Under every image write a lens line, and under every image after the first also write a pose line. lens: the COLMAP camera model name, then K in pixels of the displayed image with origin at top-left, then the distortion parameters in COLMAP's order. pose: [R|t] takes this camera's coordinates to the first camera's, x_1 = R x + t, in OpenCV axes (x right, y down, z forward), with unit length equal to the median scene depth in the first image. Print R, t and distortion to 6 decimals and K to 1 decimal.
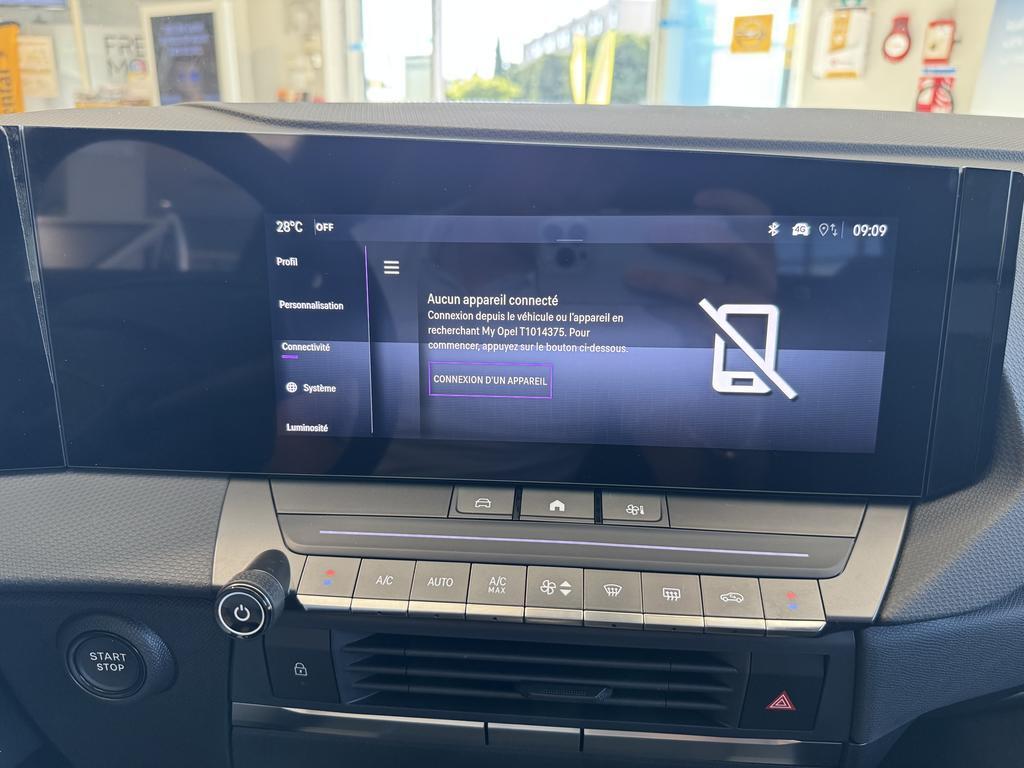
lens RADIAL K [[726.5, 0, 514.8], [0, 726.5, 381.8], [0, 0, 1]] dist [-0.010837, -0.023807]
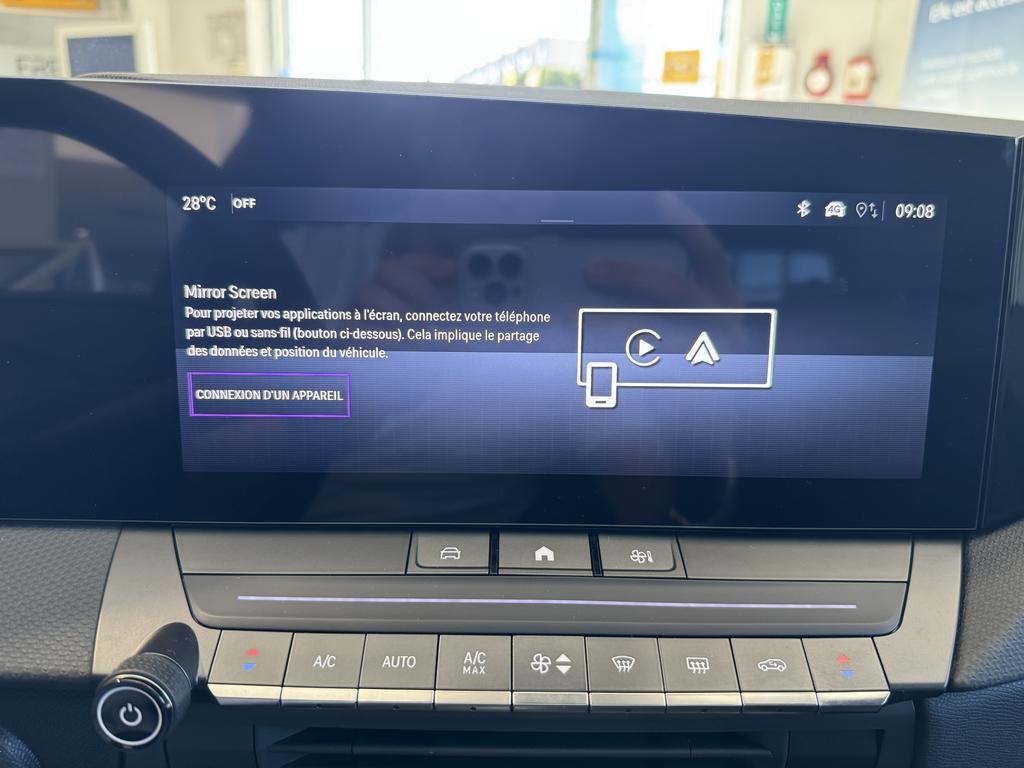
lens RADIAL K [[726.5, 0, 509.6], [0, 726.5, 380.3], [0, 0, 1]] dist [-0.010837, -0.023807]
pose [[0.996197, -0.010753, 0.086468, -0.047458], [0.014692, 0.998877, -0.045051, 0.015910], [-0.085887, 0.046150, 0.995235, 0.207447]]
